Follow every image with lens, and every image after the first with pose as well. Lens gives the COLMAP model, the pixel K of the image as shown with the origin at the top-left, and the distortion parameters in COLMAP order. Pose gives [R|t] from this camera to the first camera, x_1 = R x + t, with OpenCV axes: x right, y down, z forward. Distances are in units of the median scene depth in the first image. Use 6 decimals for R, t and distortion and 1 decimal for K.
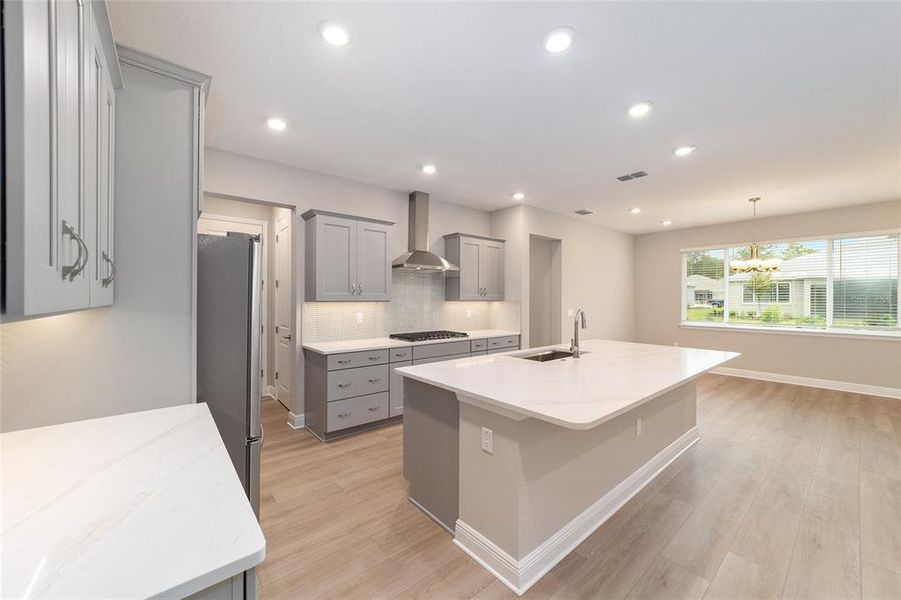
lens RADIAL K [[344.9, 0, 447.1], [0, 344.9, 298.8], [0, 0, 1]] dist [-0.002703, 0.003315]
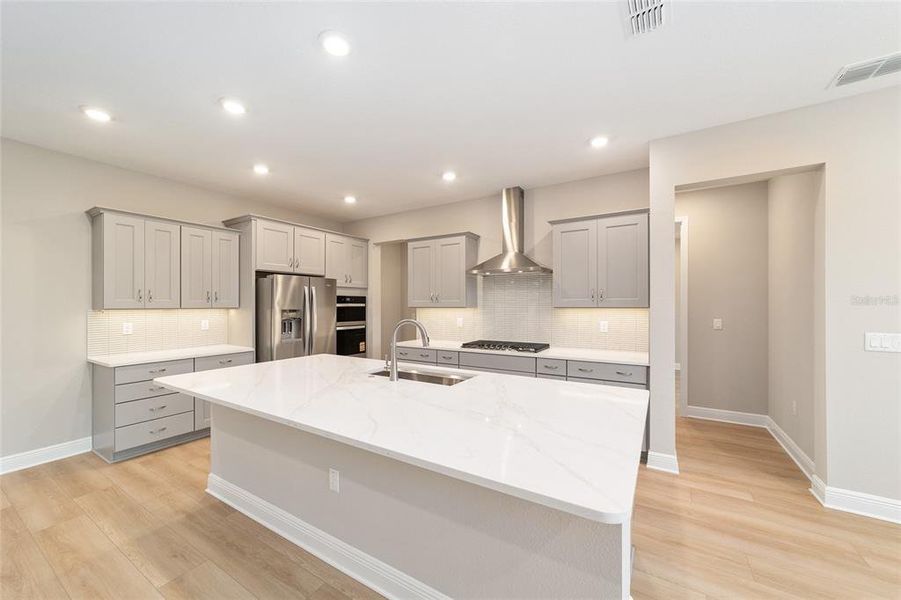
lens RADIAL K [[344.9, 0, 446.0], [0, 344.9, 304.7], [0, 0, 1]] dist [-0.002703, 0.003315]
pose [[0.313058, -0.004329, -0.949724, 0.719779], [0.000750, 0.999990, -0.004311, 0.002582], [0.949734, 0.000638, 0.313058, 0.539416]]
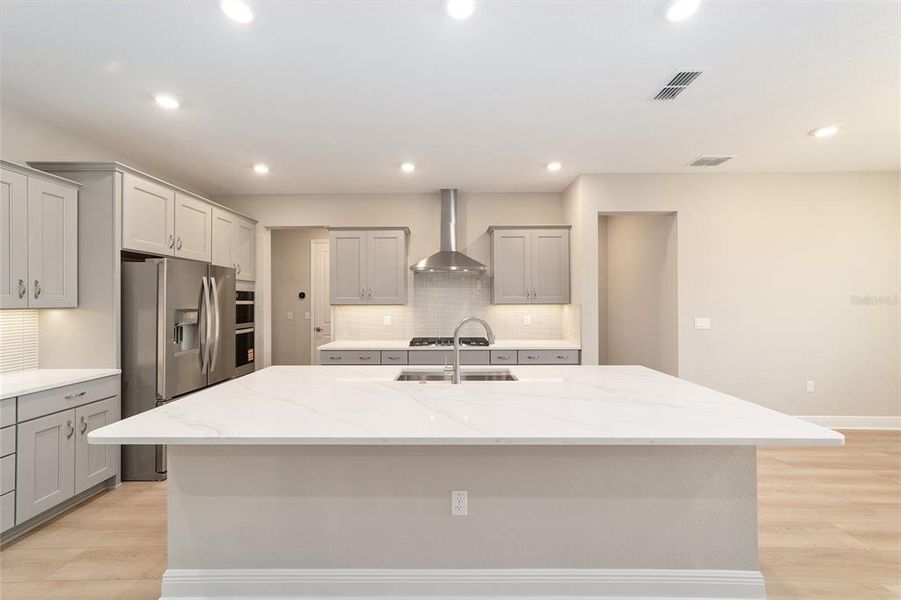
lens RADIAL K [[344.9, 0, 447.1], [0, 344.9, 298.7], [0, 0, 1]] dist [-0.002703, 0.003315]
pose [[0.762338, -0.010887, -0.647088, 0.519709], [0.004897, 0.999927, -0.011055, 0.001245], [0.647161, 0.005258, 0.762335, 0.270853]]
